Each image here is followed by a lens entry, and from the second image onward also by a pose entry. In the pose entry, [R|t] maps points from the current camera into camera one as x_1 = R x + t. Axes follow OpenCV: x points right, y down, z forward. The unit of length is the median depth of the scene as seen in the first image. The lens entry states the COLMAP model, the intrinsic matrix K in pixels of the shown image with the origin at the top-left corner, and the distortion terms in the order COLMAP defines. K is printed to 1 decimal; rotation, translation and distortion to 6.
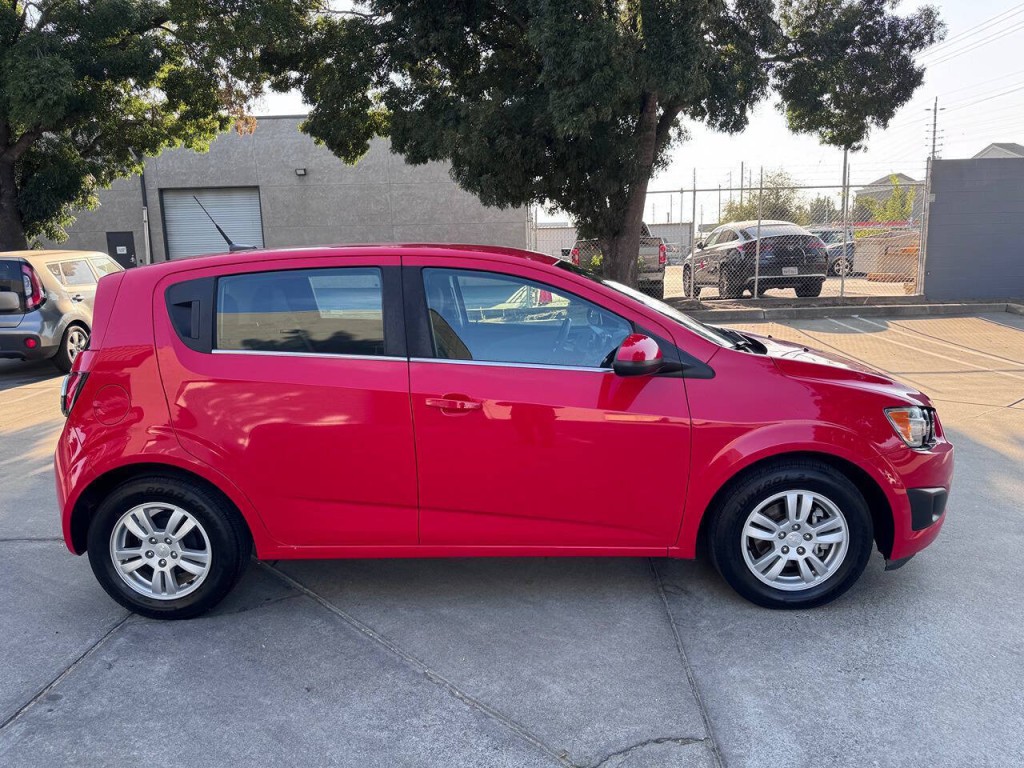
lens RADIAL K [[730.2, 0, 512.0], [0, 730.2, 384.0], [0, 0, 1]] dist [0.004418, -0.013361]
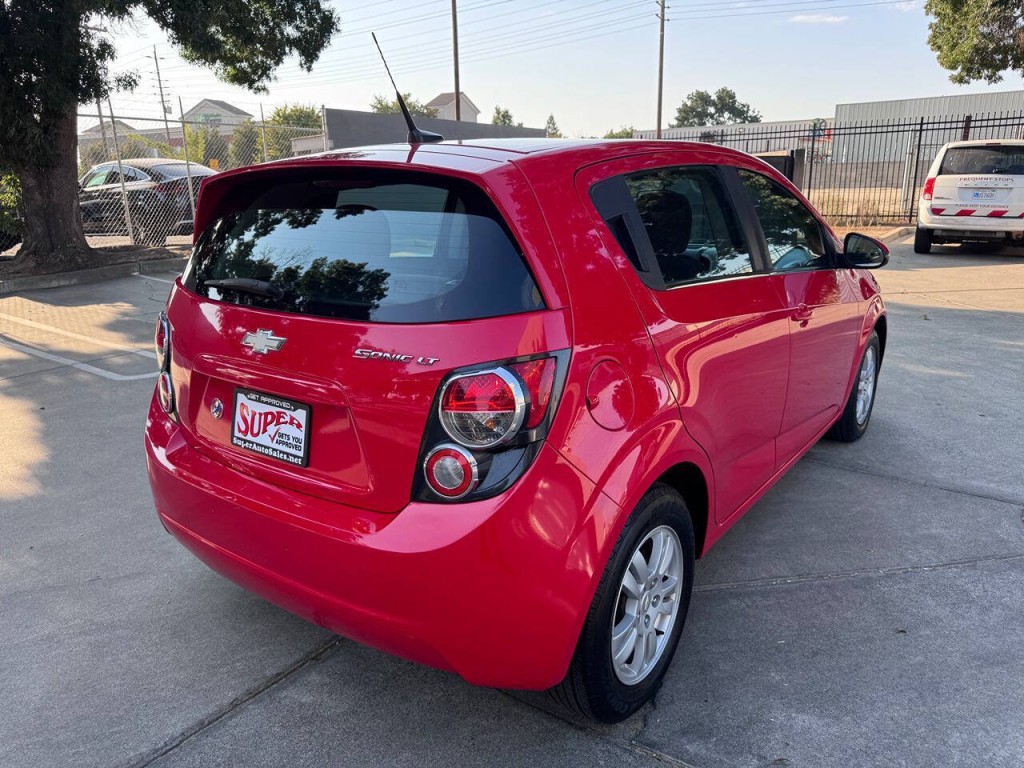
lens RADIAL K [[746.3, 0, 512.0], [0, 746.3, 384.0], [0, 0, 1]] dist [0.000697, -0.002104]
pose [[0.570303, -0.199403, 0.796864, -0.983401], [0.154023, 0.978841, 0.134709, -0.063323], [-0.806865, 0.045911, 0.588949, 0.666636]]
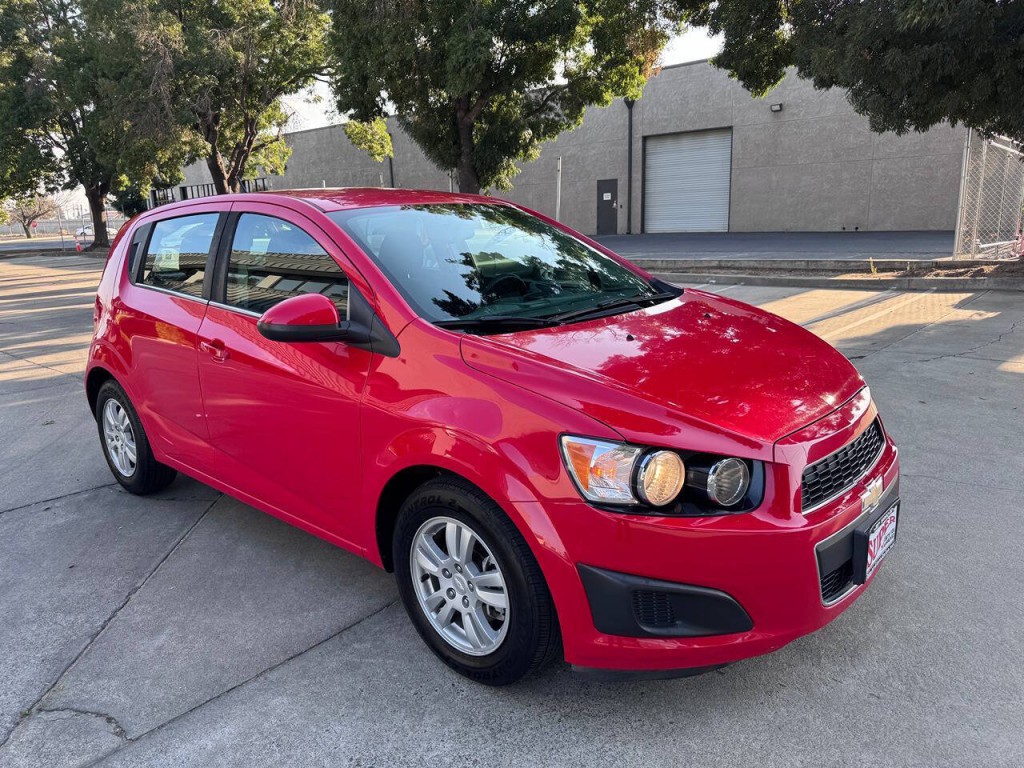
lens RADIAL K [[730.2, 0, 512.0], [0, 730.2, 384.0], [0, 0, 1]] dist [0.004418, -0.013361]
pose [[0.758281, 0.142406, -0.636185, 0.806913], [-0.094458, 0.989553, 0.108919, -0.067404], [0.645049, -0.022499, 0.763810, 0.442533]]
